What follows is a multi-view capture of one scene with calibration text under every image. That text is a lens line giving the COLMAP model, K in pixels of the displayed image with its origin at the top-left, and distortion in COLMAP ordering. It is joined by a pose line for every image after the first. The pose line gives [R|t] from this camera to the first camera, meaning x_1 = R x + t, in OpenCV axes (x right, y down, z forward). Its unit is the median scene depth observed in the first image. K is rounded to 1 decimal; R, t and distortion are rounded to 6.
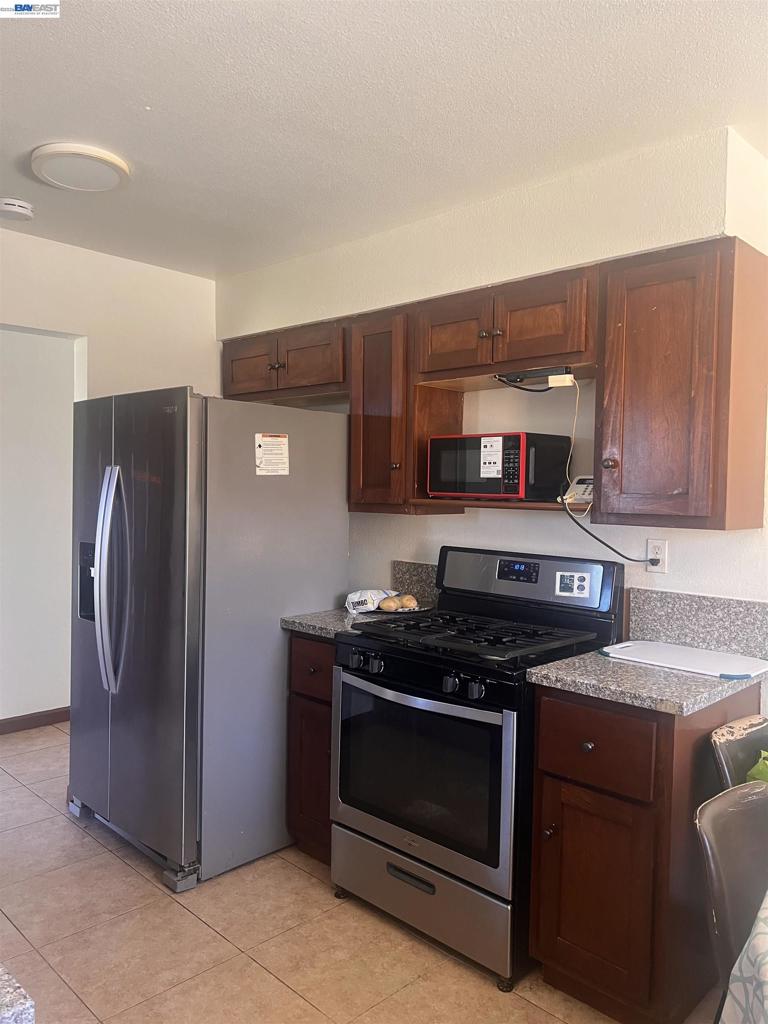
lens RADIAL K [[764.5, 0, 384.5], [0, 764.5, 510.4], [0, 0, 1]] dist [0.012565, -0.000699]
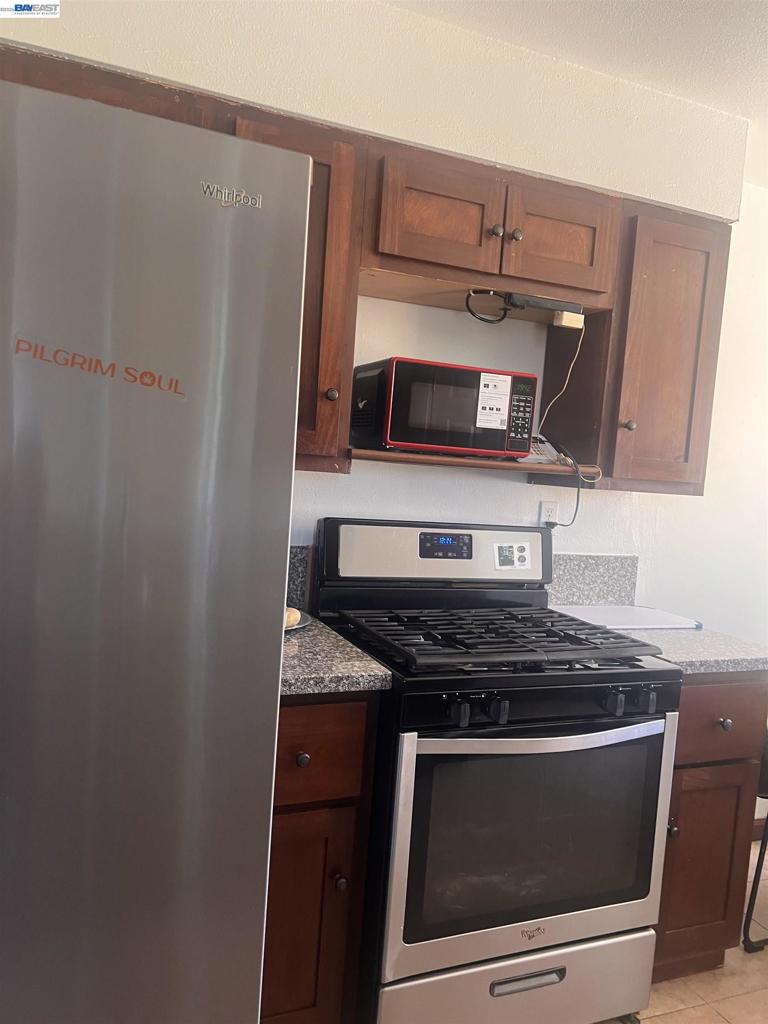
lens RADIAL K [[764.5, 0, 383.7], [0, 764.5, 517.9], [0, 0, 1]] dist [0.012565, -0.000699]
pose [[0.406512, -0.057822, 0.911814, -0.608317], [-0.038481, 0.996026, 0.080318, -0.010994], [-0.912835, -0.067738, 0.402671, 0.790979]]
